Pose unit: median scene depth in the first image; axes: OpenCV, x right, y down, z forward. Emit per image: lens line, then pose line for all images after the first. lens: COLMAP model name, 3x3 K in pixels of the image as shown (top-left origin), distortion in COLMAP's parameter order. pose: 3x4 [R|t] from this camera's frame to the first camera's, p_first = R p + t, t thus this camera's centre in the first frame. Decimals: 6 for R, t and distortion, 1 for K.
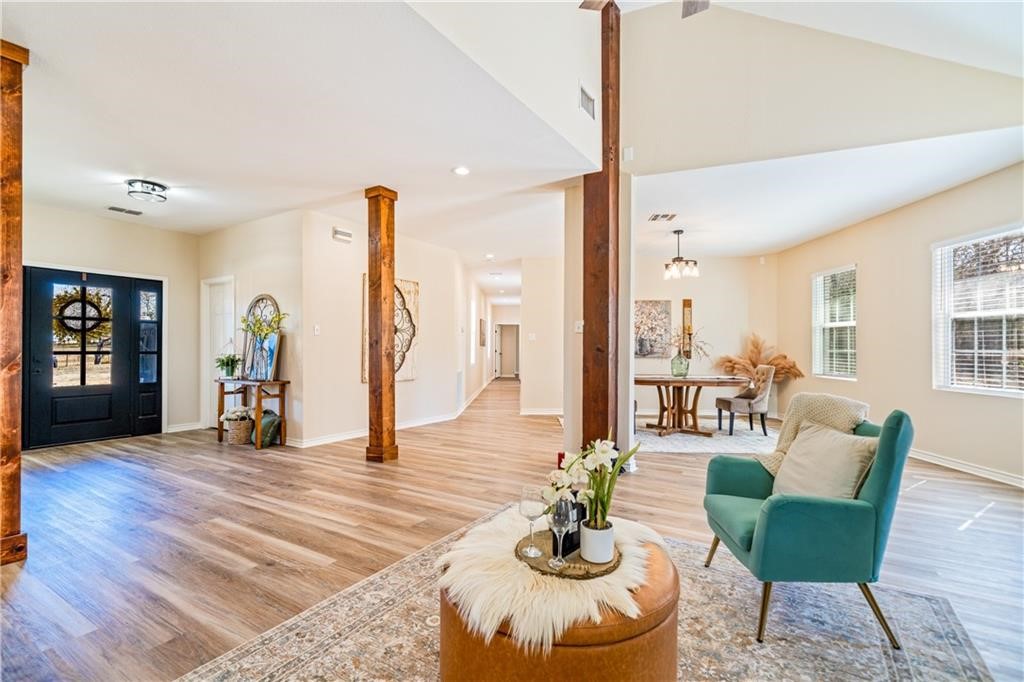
lens RADIAL K [[472.0, 0, 509.9], [0, 472.0, 344.2], [0, 0, 1]] dist [0.000961, -0.001615]
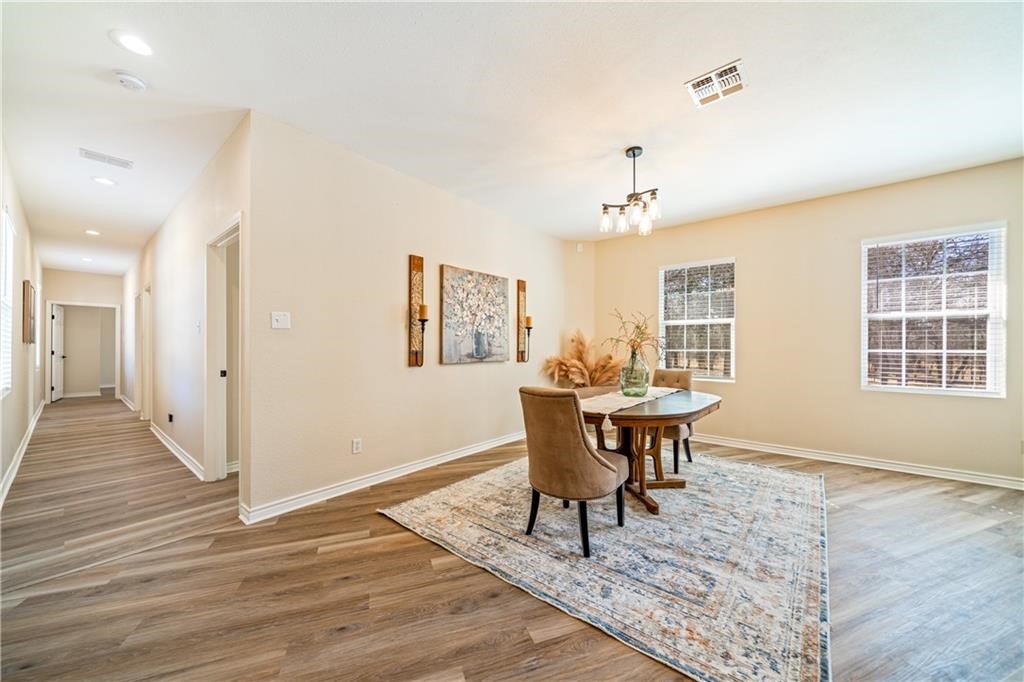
lens RADIAL K [[382.9, 0, 534.4], [0, 382.9, 349.0], [0, 0, 1]] dist [-0.006671, 0.000415]
pose [[0.619772, -0.005287, 0.784764, -0.118817], [-0.006669, 0.999906, 0.012004, 0.005729], [-0.784753, -0.012673, 0.619678, 0.965220]]
